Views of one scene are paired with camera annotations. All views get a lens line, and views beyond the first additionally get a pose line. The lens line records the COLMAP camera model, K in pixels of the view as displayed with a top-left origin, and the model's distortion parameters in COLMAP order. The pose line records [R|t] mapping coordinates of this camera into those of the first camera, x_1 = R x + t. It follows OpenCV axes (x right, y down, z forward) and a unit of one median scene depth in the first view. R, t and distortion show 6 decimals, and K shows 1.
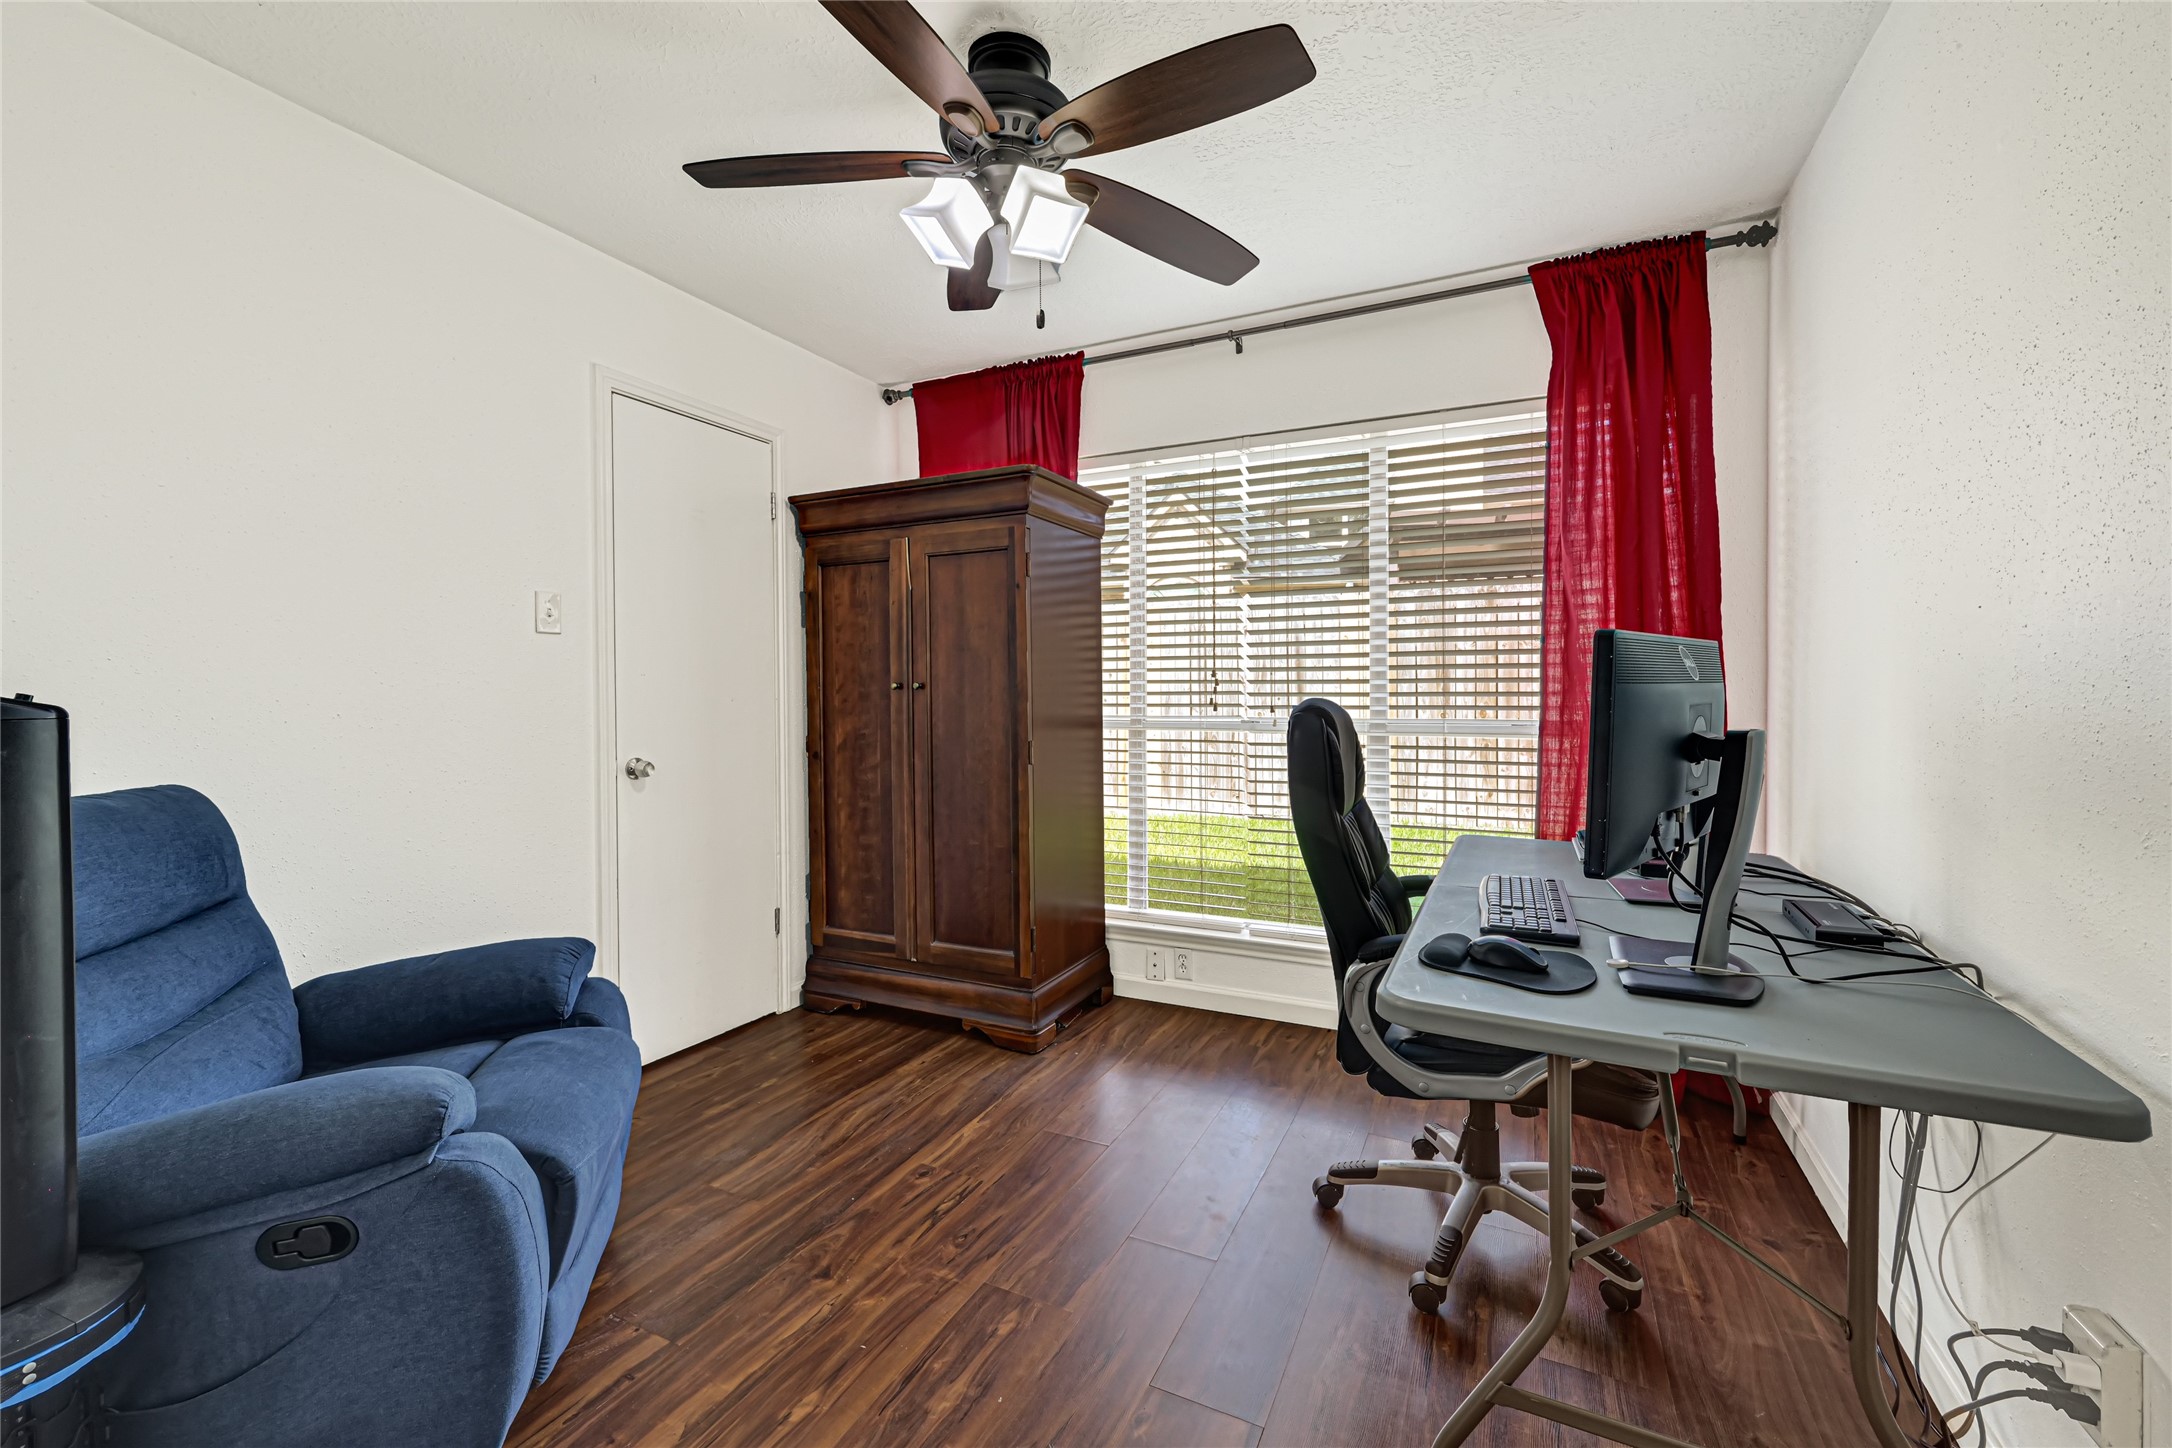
lens RADIAL K [[880.6, 0, 1068.3], [0, 880.6, 706.3], [0, 0, 1]] dist [0.005601, 0.001140]
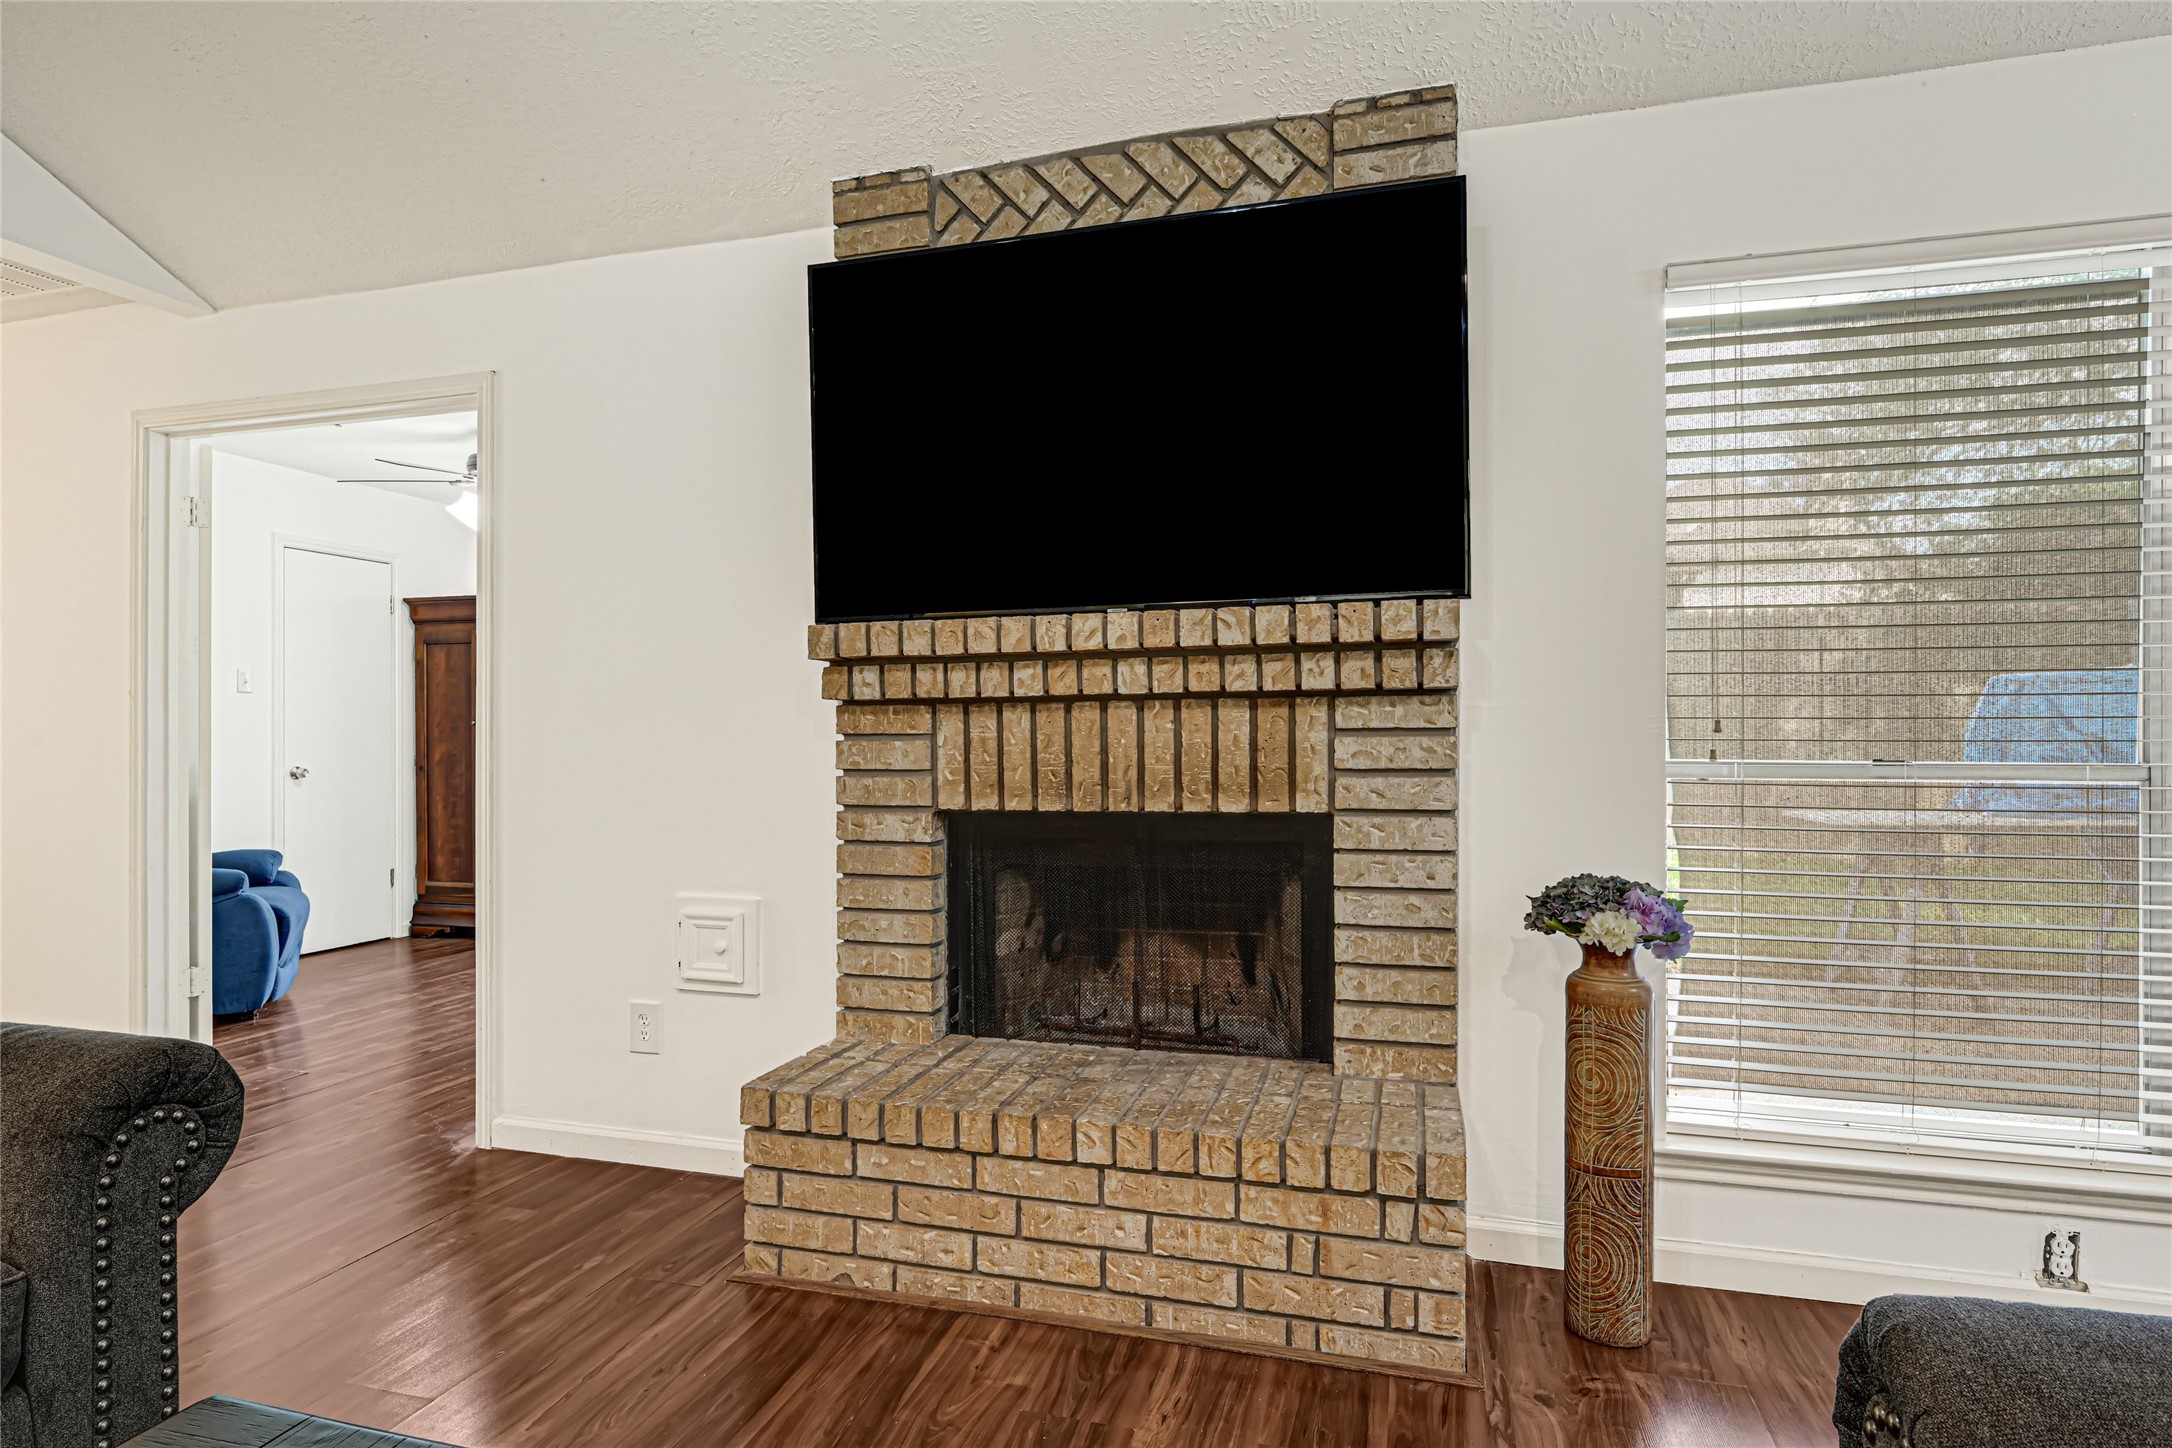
lens RADIAL K [[1165.4, 0, 1083.6], [0, 1165.4, 728.4], [0, 0, 1]] dist [-0.008229, 0.001213]
pose [[0.982227, 0.005561, 0.187615, 0.466051], [-0.003666, 0.999939, -0.010449, 0.004026], [-0.187661, 0.009575, 0.982187, -1.201456]]
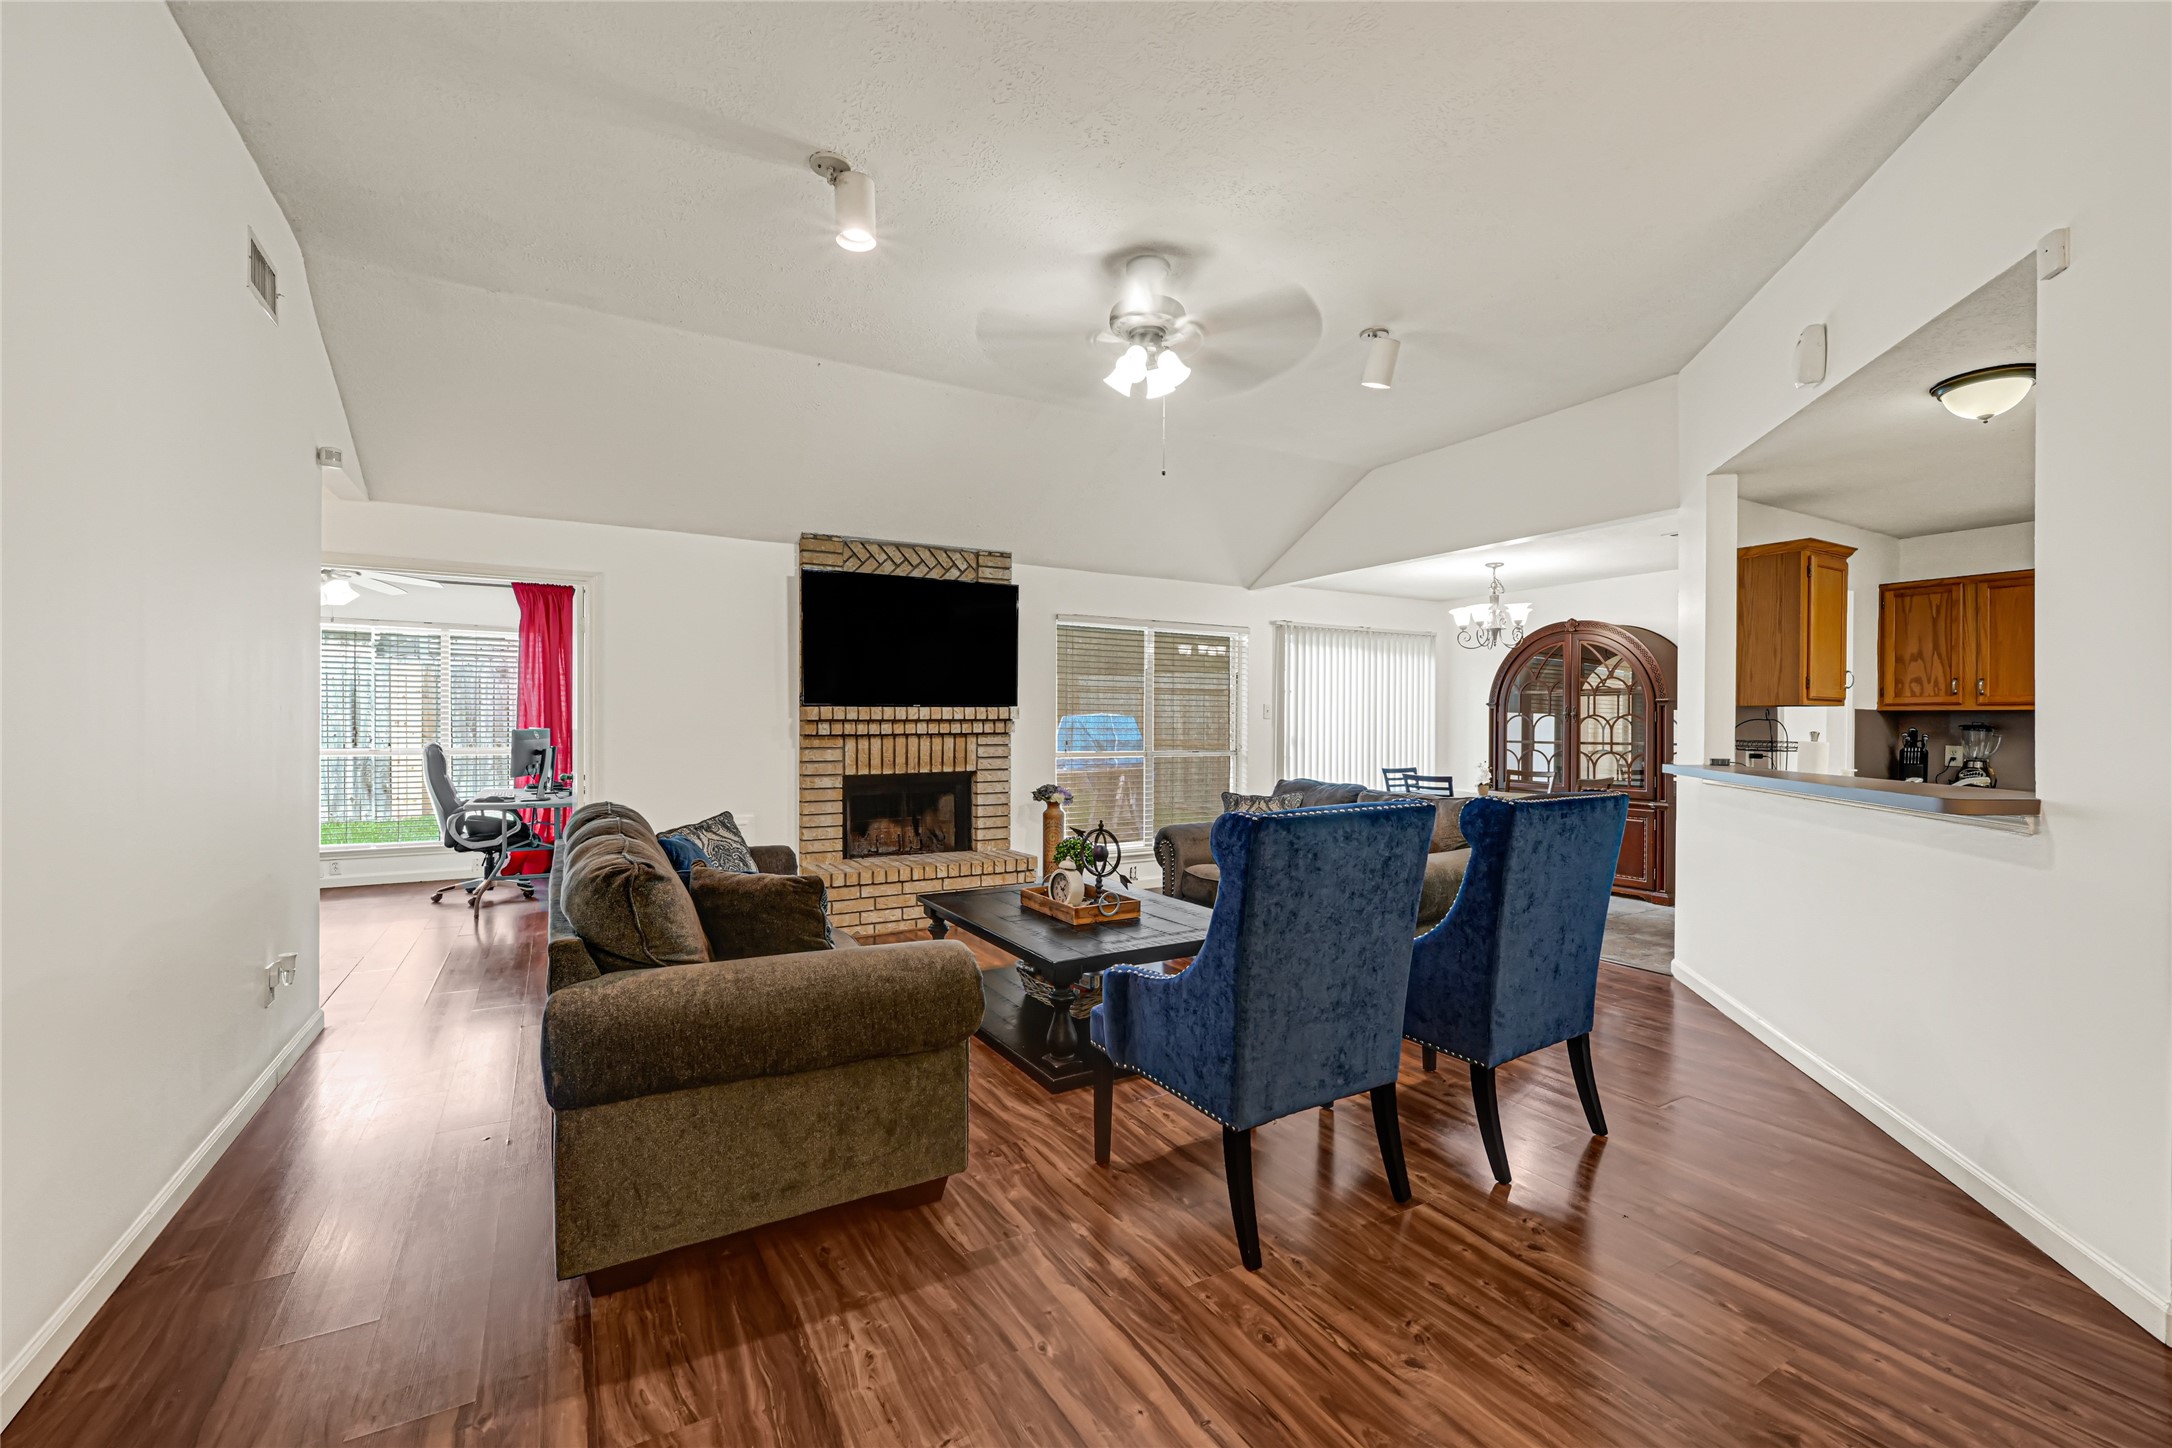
lens RADIAL K [[880.6, 0, 1106.6], [0, 880.6, 735.2], [0, 0, 1]] dist [0.005601, 0.001140]
pose [[0.528811, -0.000505, 0.848740, -0.732693], [-0.001810, 0.999997, 0.001723, -0.029508], [-0.848738, -0.002447, 0.528808, -1.729250]]
